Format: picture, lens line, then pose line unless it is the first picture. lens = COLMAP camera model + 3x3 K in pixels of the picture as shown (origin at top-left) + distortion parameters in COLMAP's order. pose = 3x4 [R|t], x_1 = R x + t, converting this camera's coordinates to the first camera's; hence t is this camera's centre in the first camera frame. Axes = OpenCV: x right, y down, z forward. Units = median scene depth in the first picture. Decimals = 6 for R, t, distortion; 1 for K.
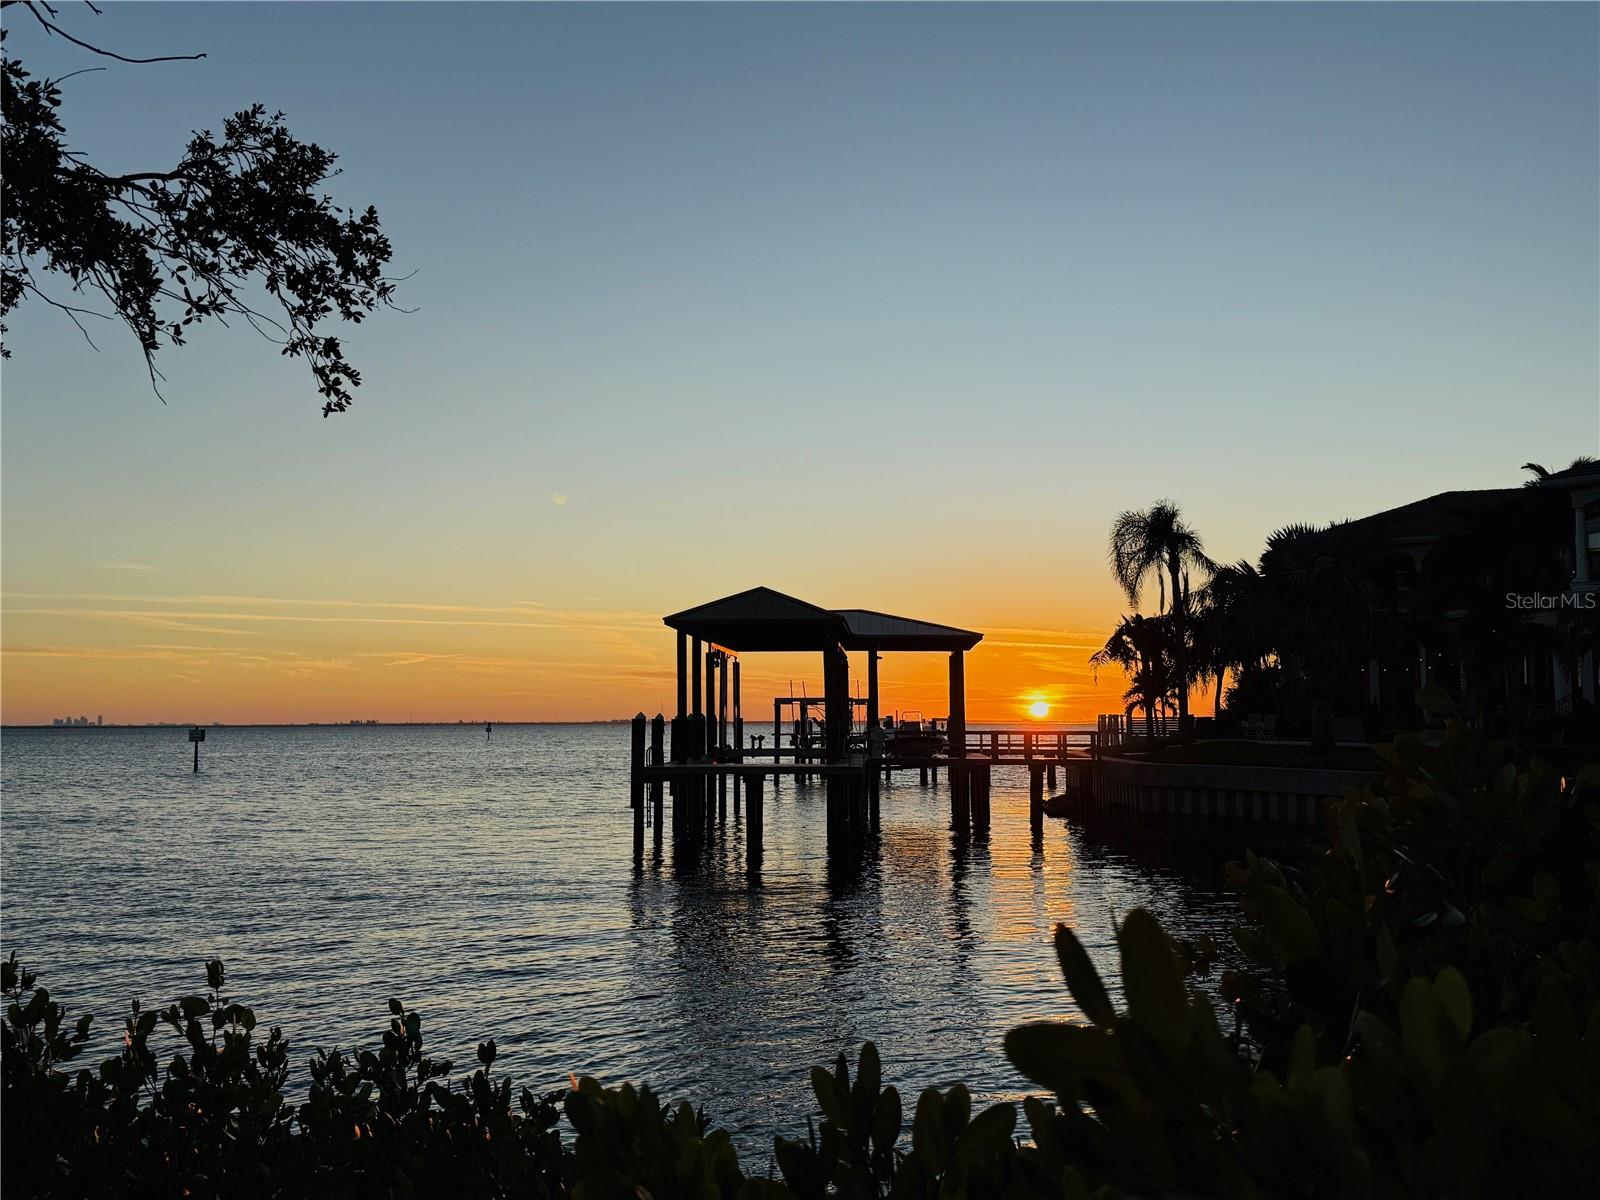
lens RADIAL K [[1503.3, 0, 800.2], [0, 1503.3, 601.7], [0, 0, 1]] dist [0.106198, -0.010368]
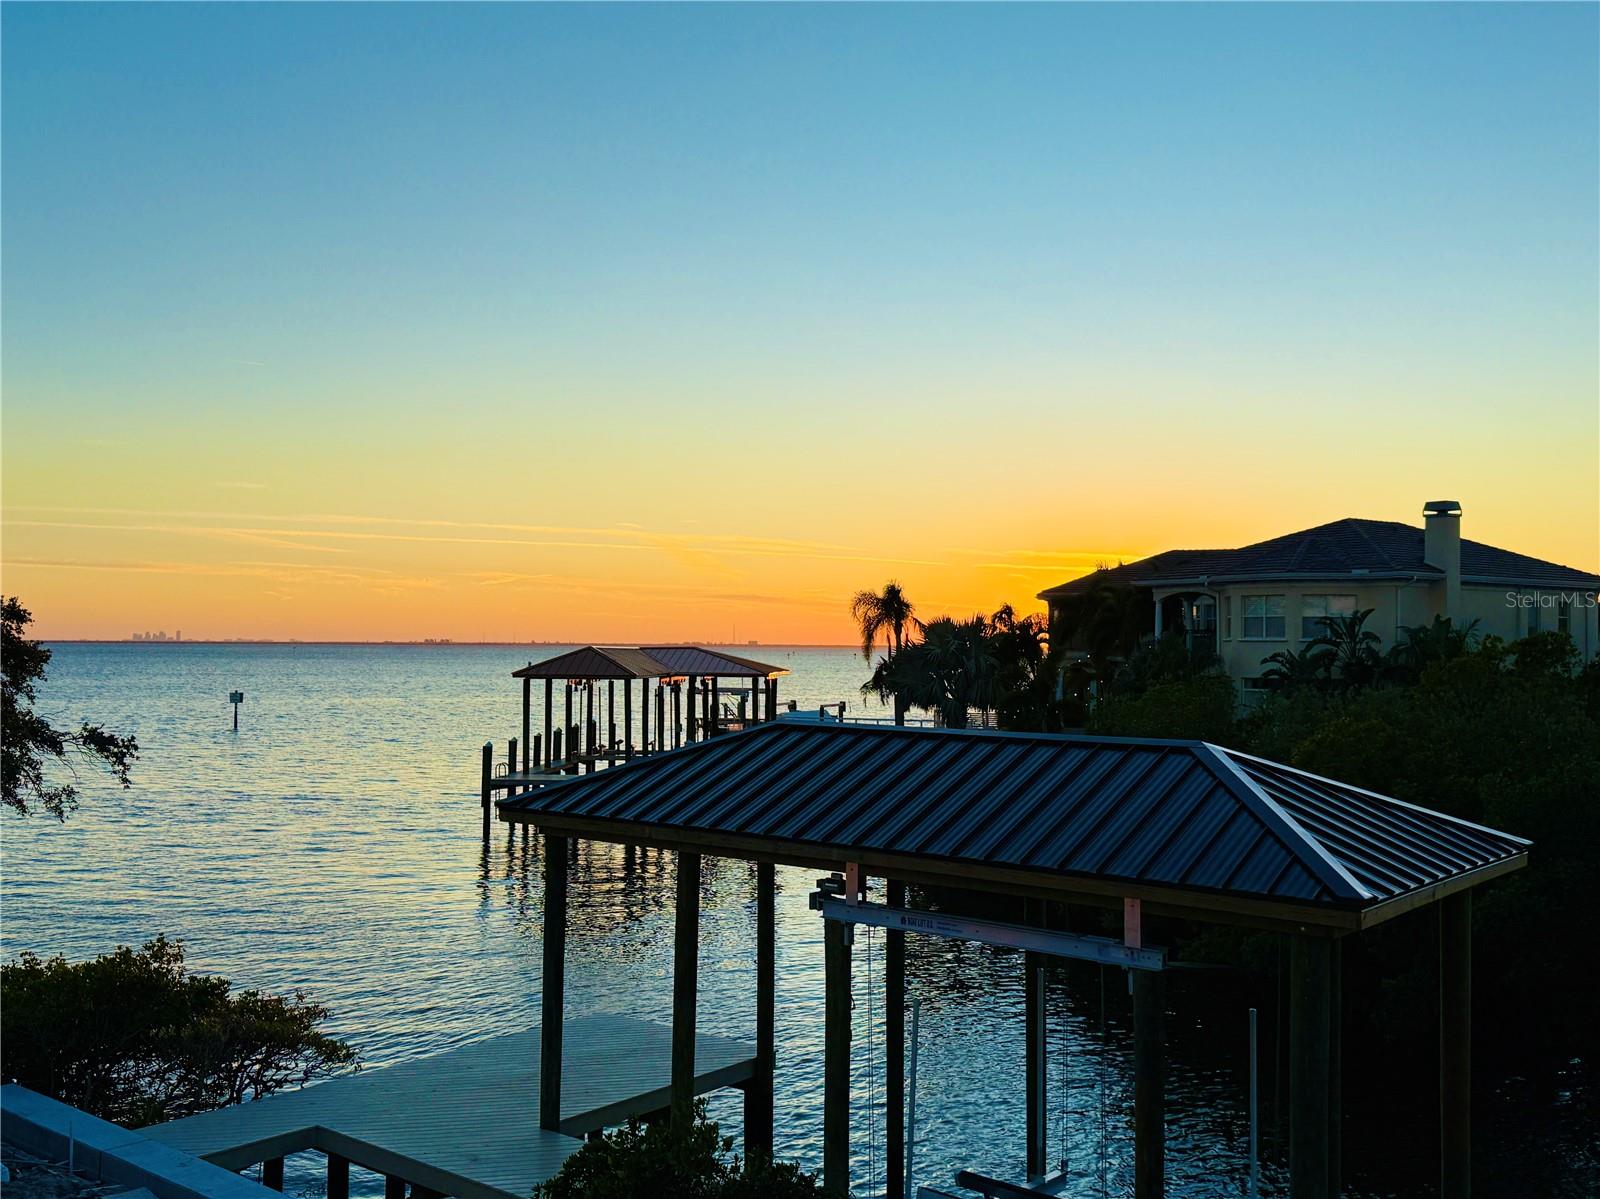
lens RADIAL K [[1548.3, 0, 795.3], [0, 1548.3, 601.1], [0, 0, 1]] dist [0.101351, -0.019178]
pose [[0.998127, 0.011410, -0.060099, 0.221284], [-0.008112, 0.998462, 0.054836, -0.116393], [0.060633, -0.054246, 0.996685, -0.384745]]
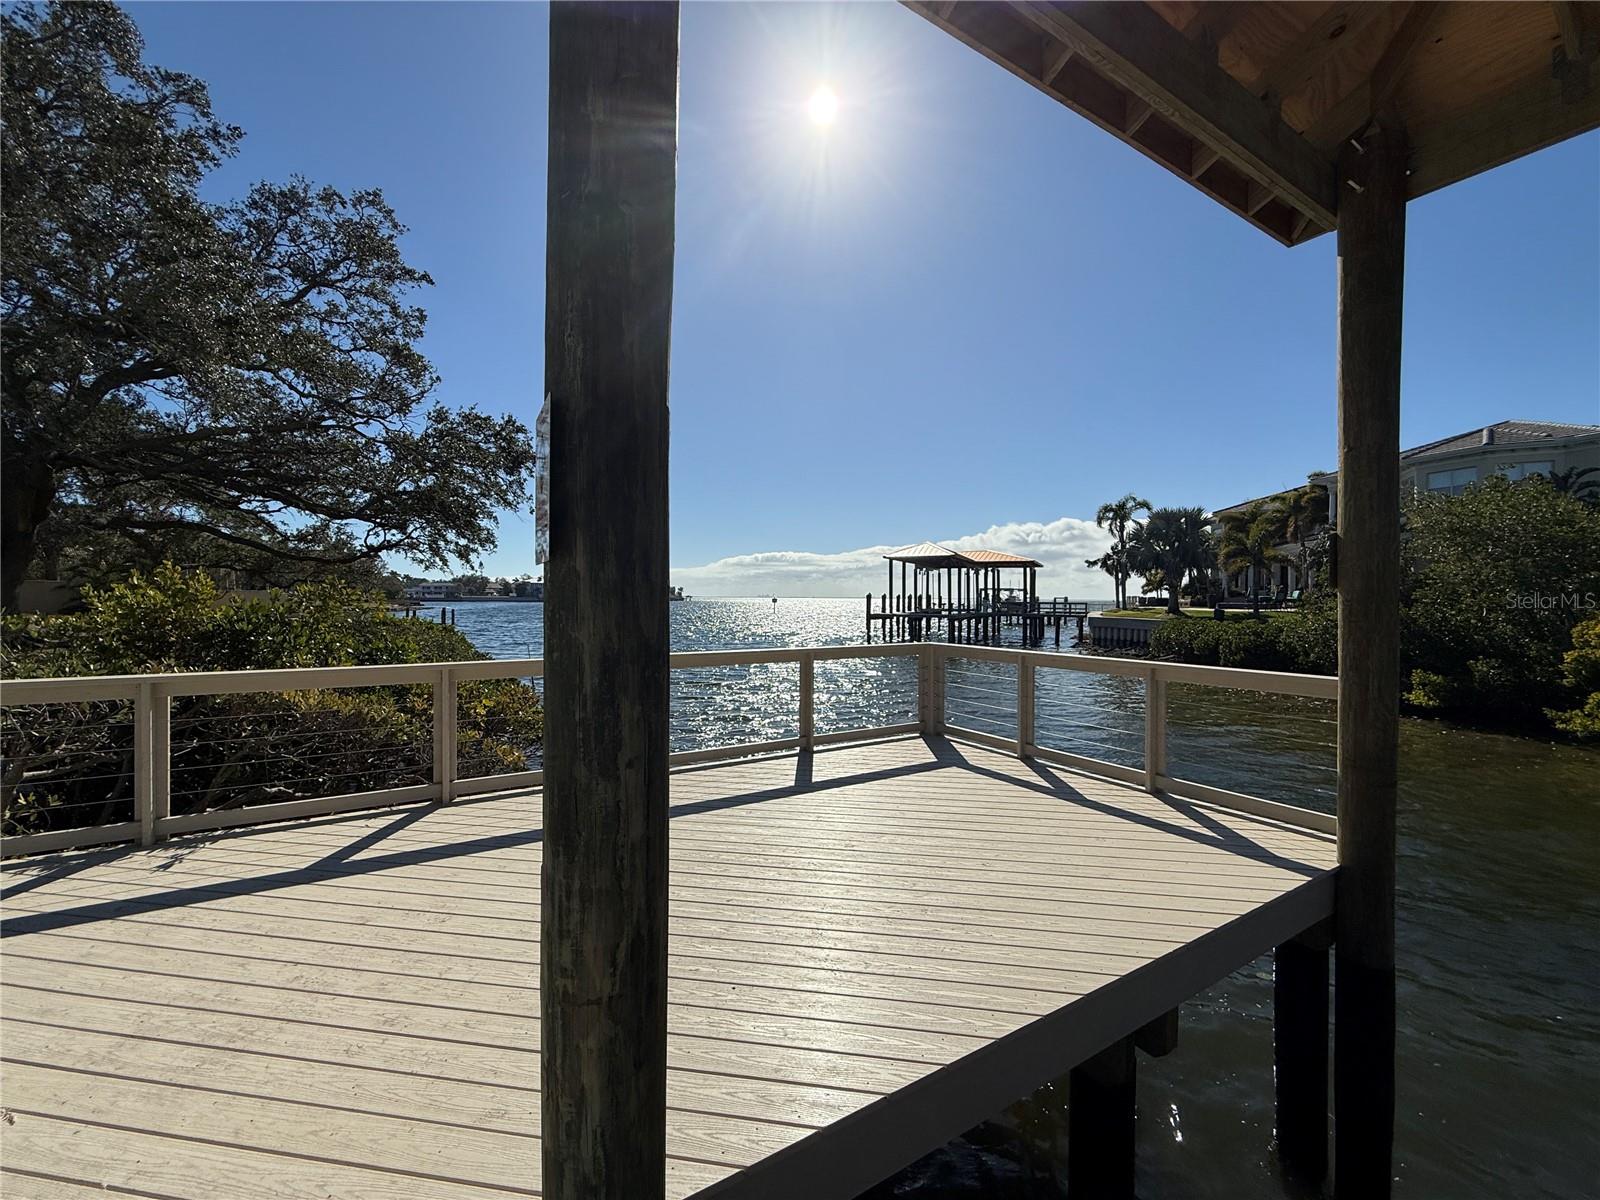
lens RADIAL K [[636.3, 0, 792.3], [0, 636.3, 599.6], [0, 0, 1]] dist [0.000105, -0.000186]
pose [[0.919838, 0.011792, -0.392122, 0.157355], [0.019508, 0.996937, 0.075742, 0.000012], [0.391814, -0.077320, 0.916790, -0.045169]]
